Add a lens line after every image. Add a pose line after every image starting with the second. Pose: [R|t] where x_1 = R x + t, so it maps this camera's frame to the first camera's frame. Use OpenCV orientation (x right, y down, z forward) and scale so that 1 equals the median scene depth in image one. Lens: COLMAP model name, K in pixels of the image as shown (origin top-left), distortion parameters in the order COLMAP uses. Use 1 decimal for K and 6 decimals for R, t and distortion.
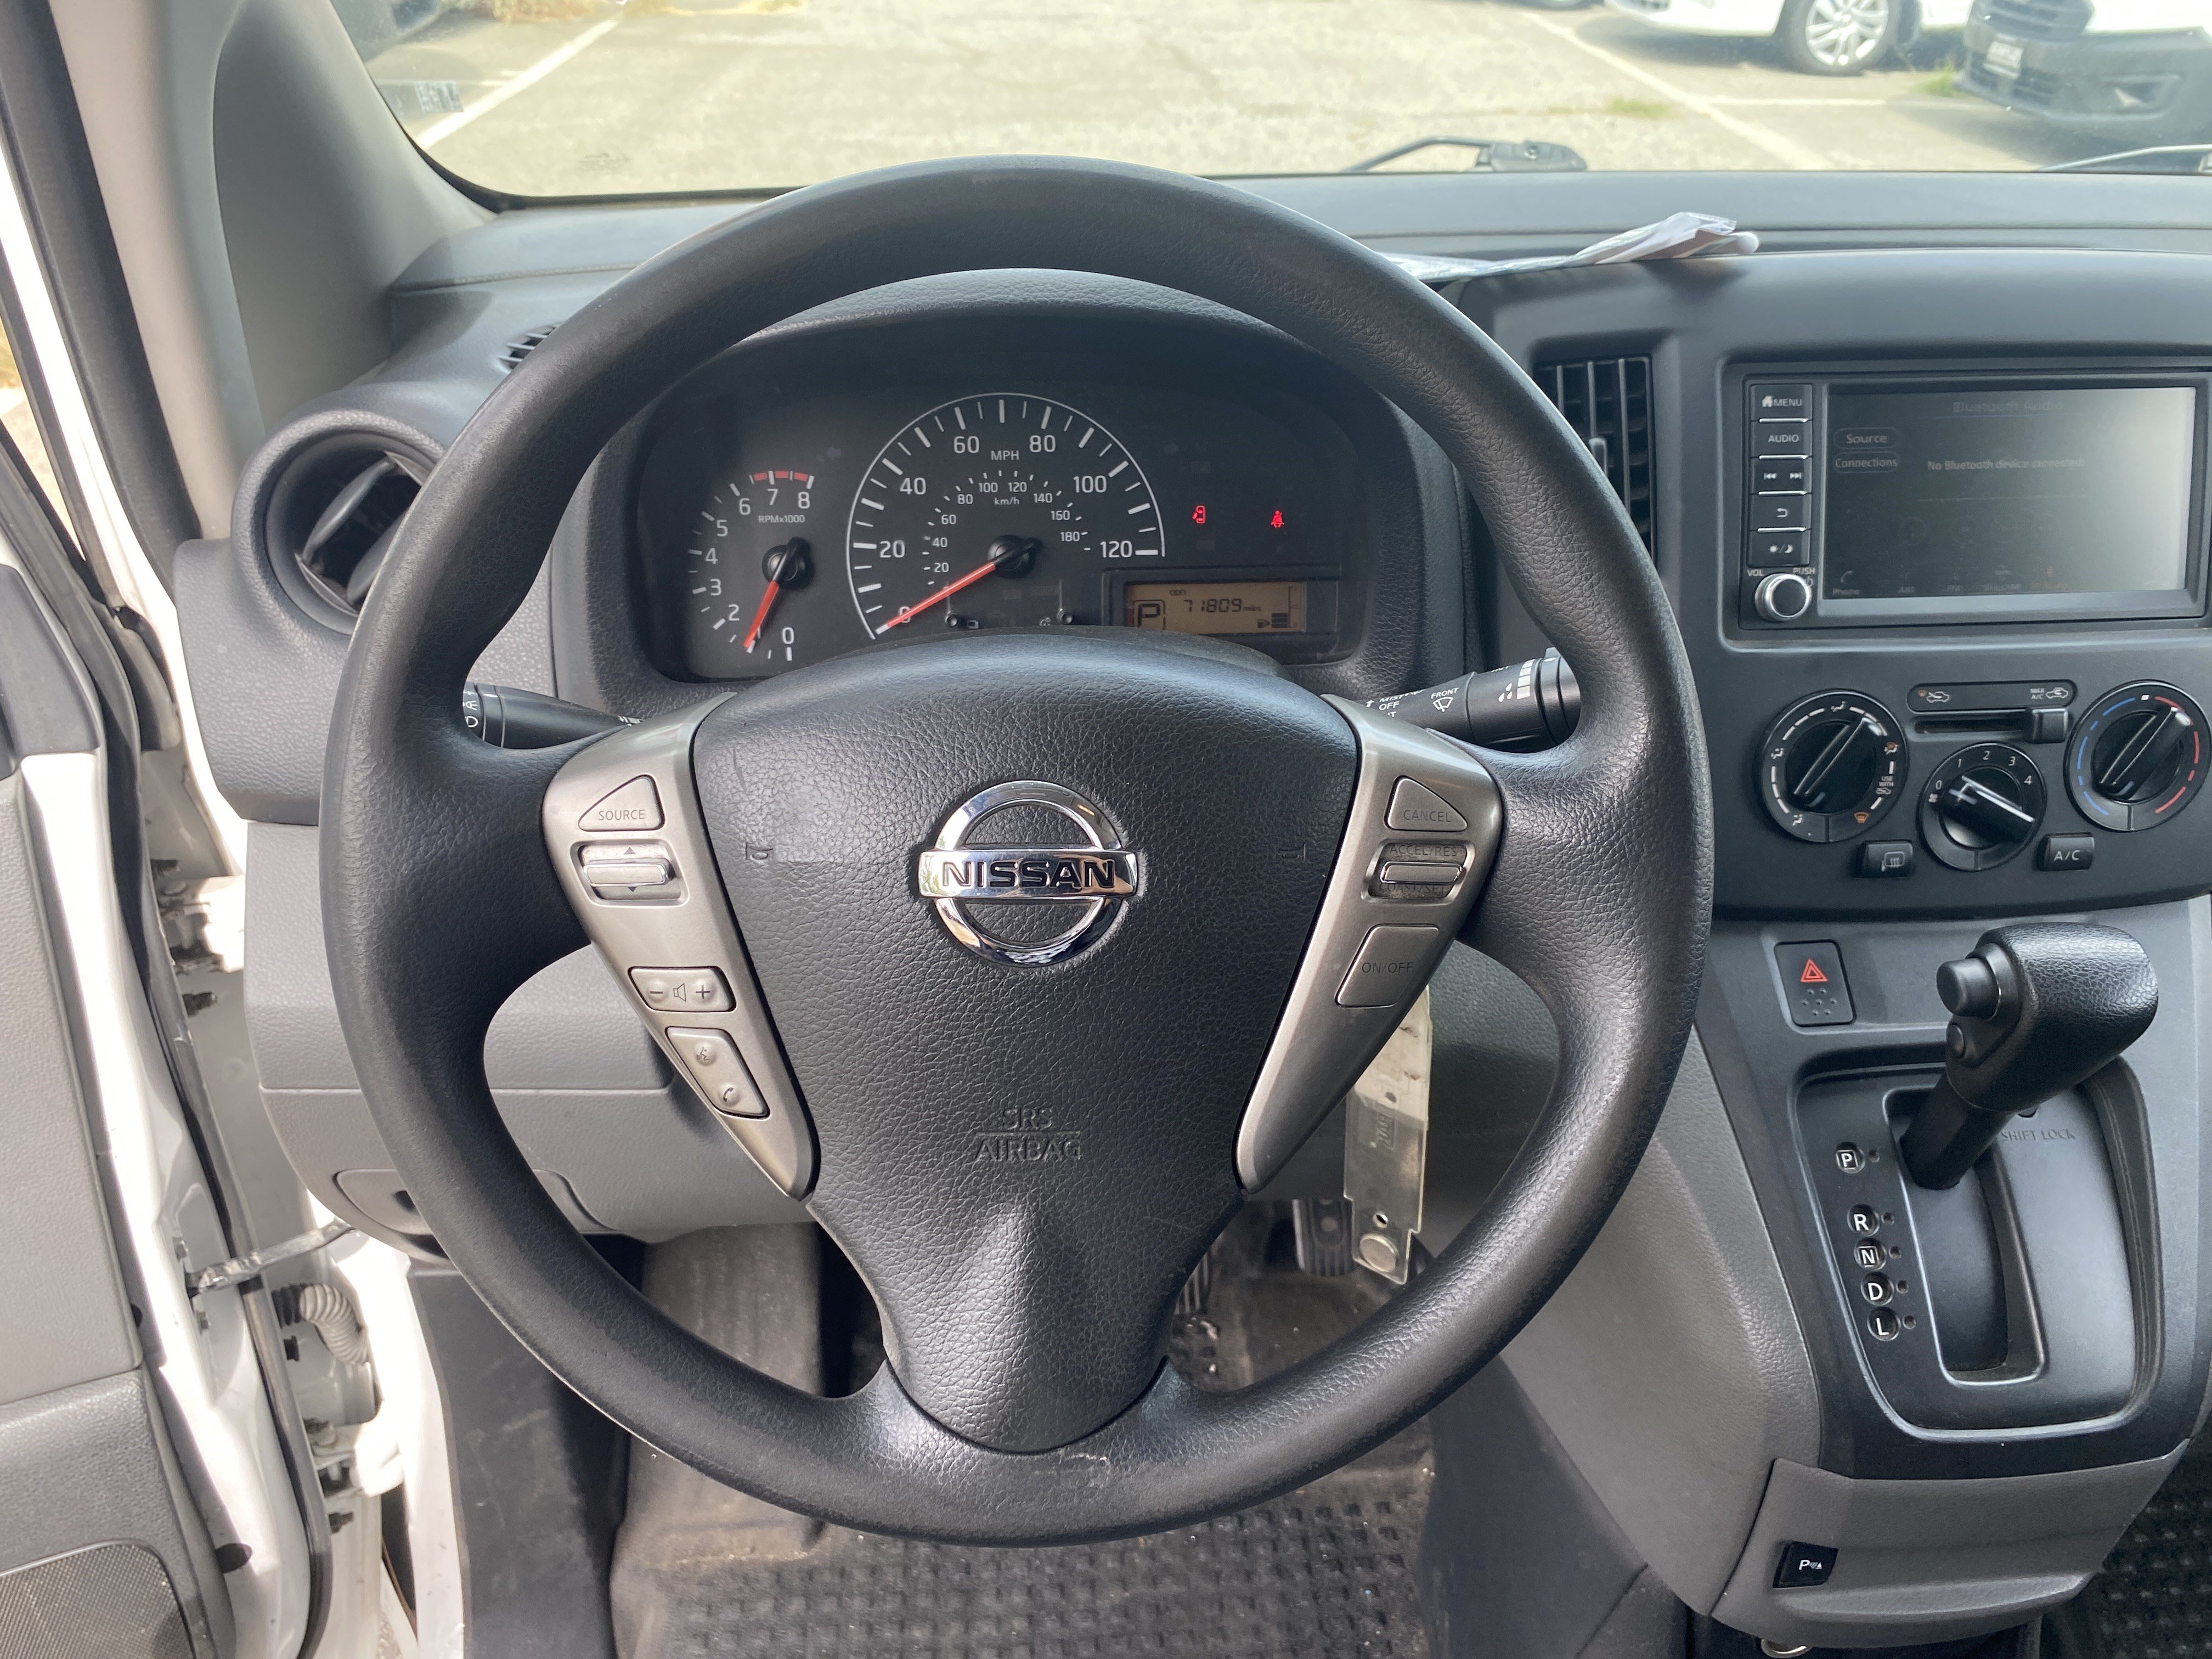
lens RADIAL K [[1690.9, 0, 1026.2], [0, 1690.9, 838.0], [0, 0, 1]] dist [0.037222, -0.029301]
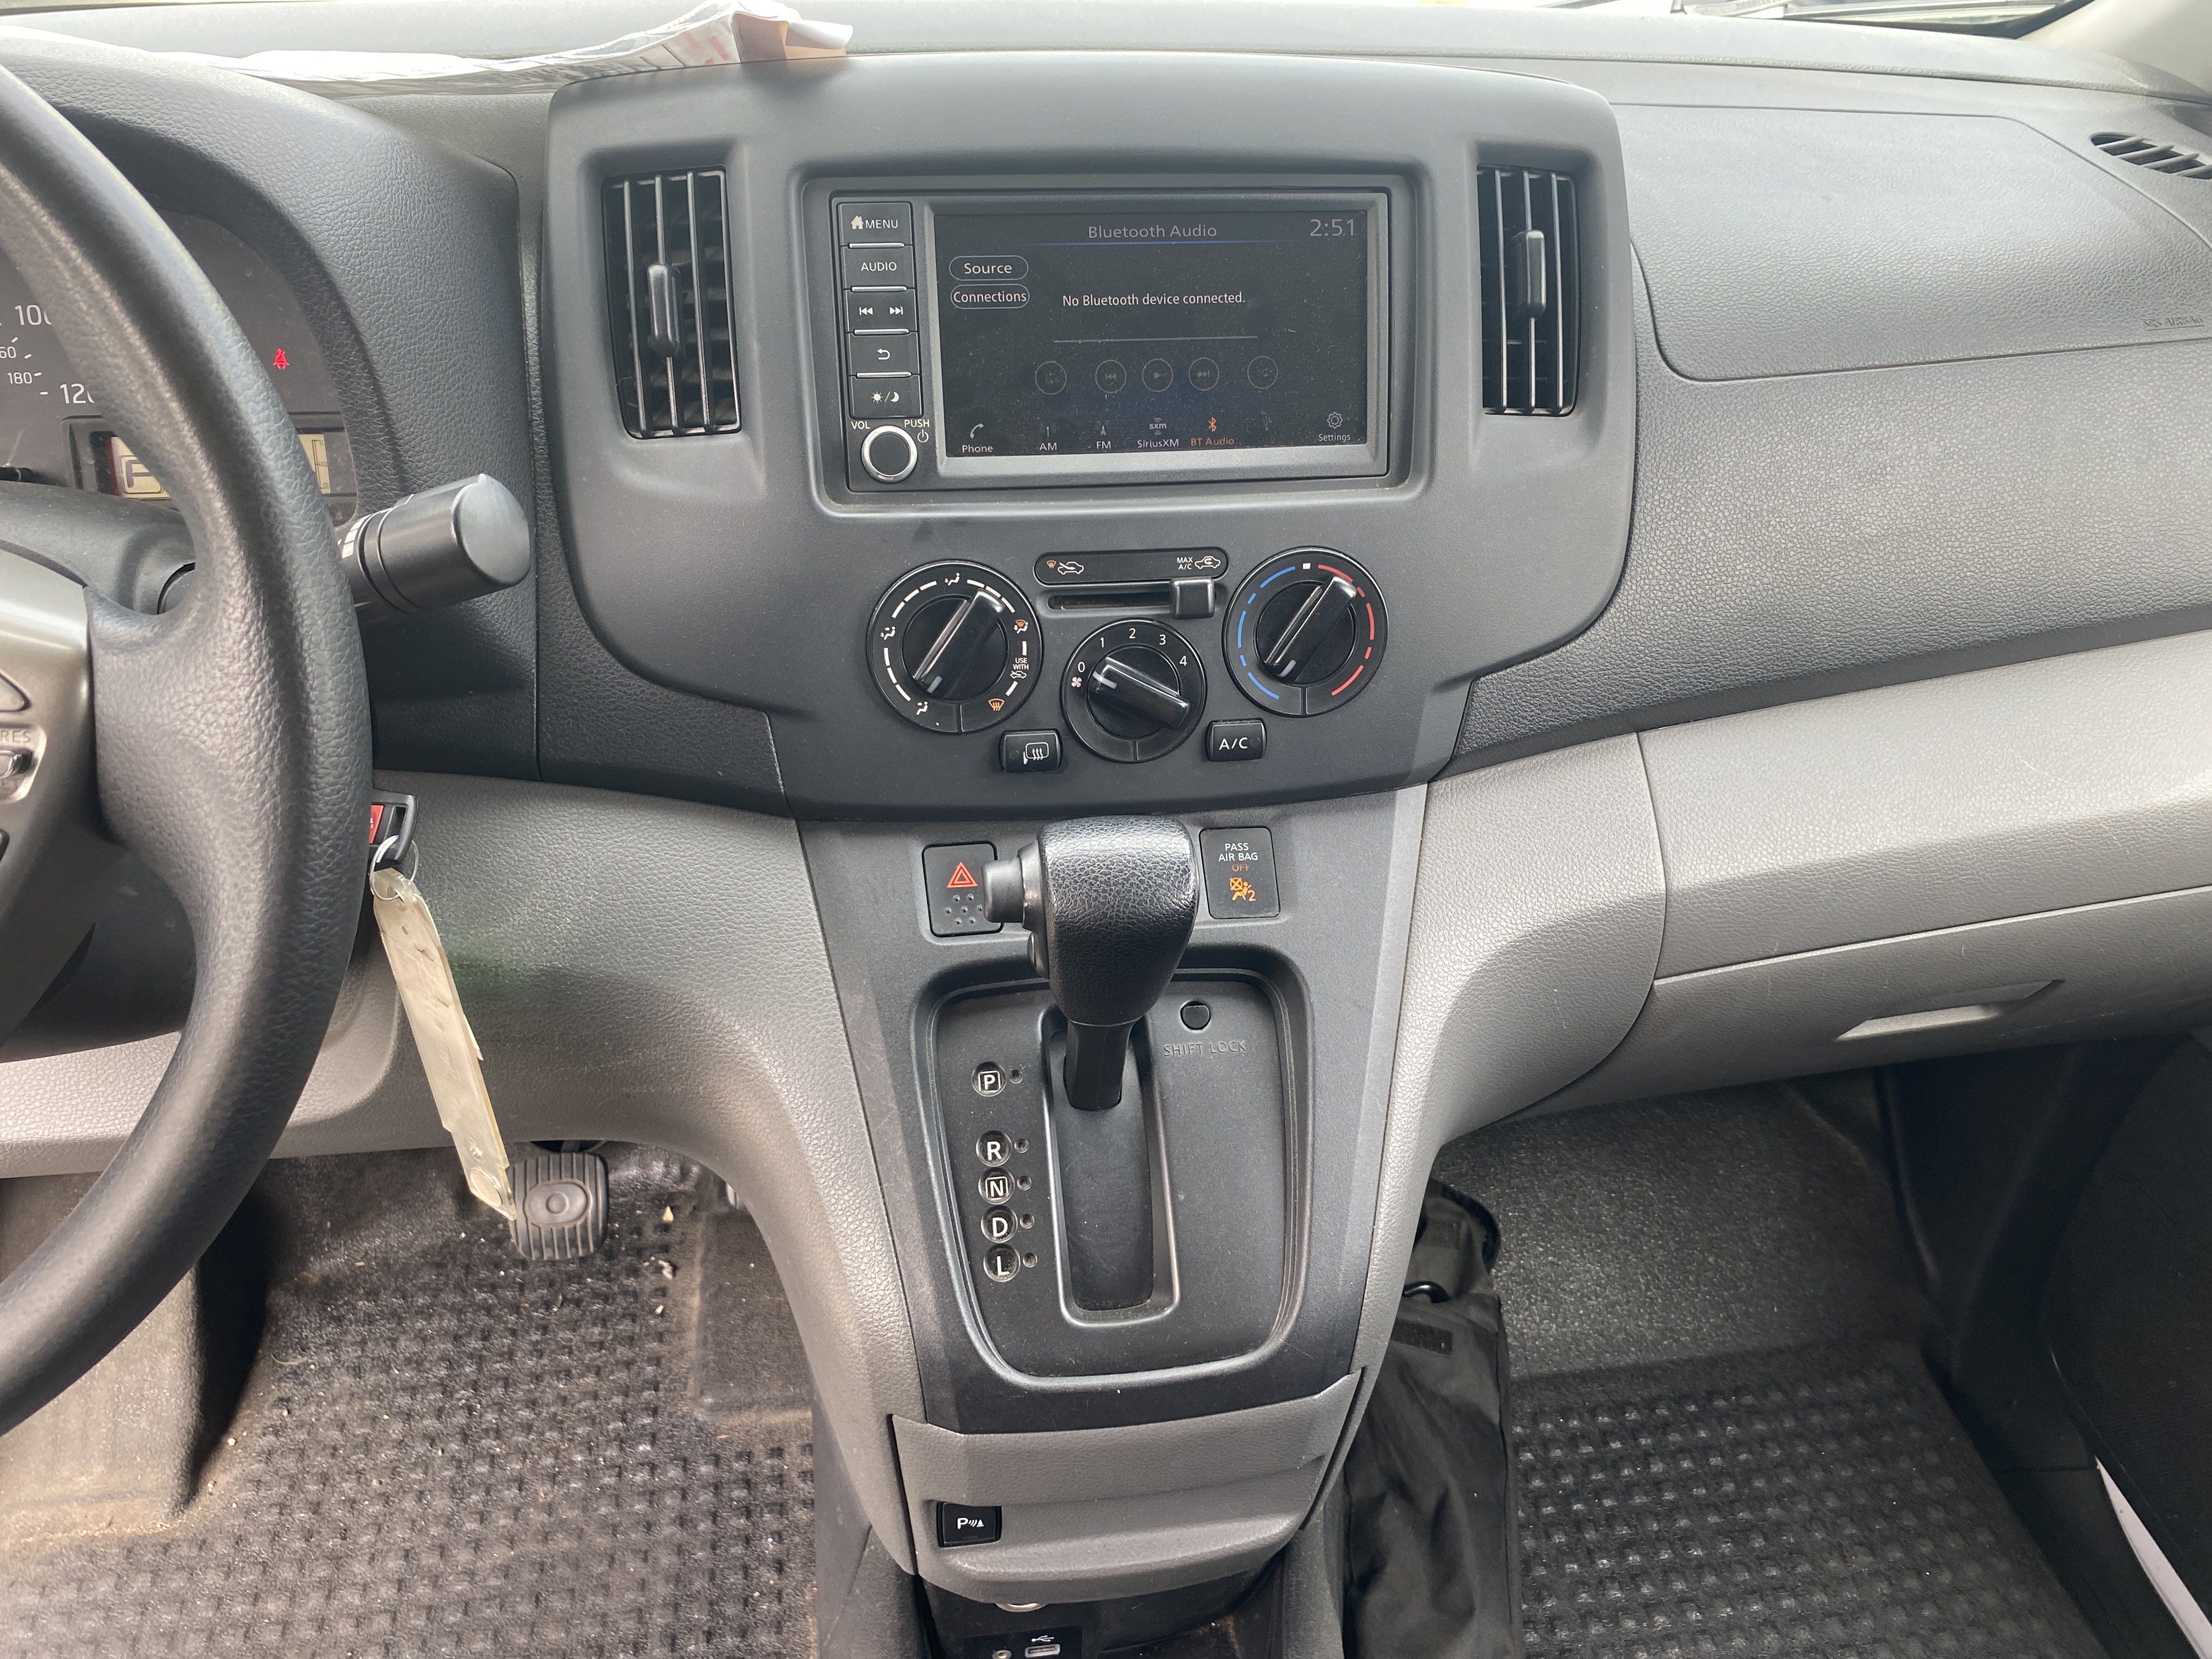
lens RADIAL K [[1690.9, 0, 993.9], [0, 1690.9, 861.1], [0, 0, 1]] dist [0.037222, -0.029301]
pose [[0.998476, -0.018473, 0.052004, 0.417431], [0.015286, 0.998018, 0.061042, 0.014708], [-0.053028, -0.060154, 0.996780, 0.106449]]
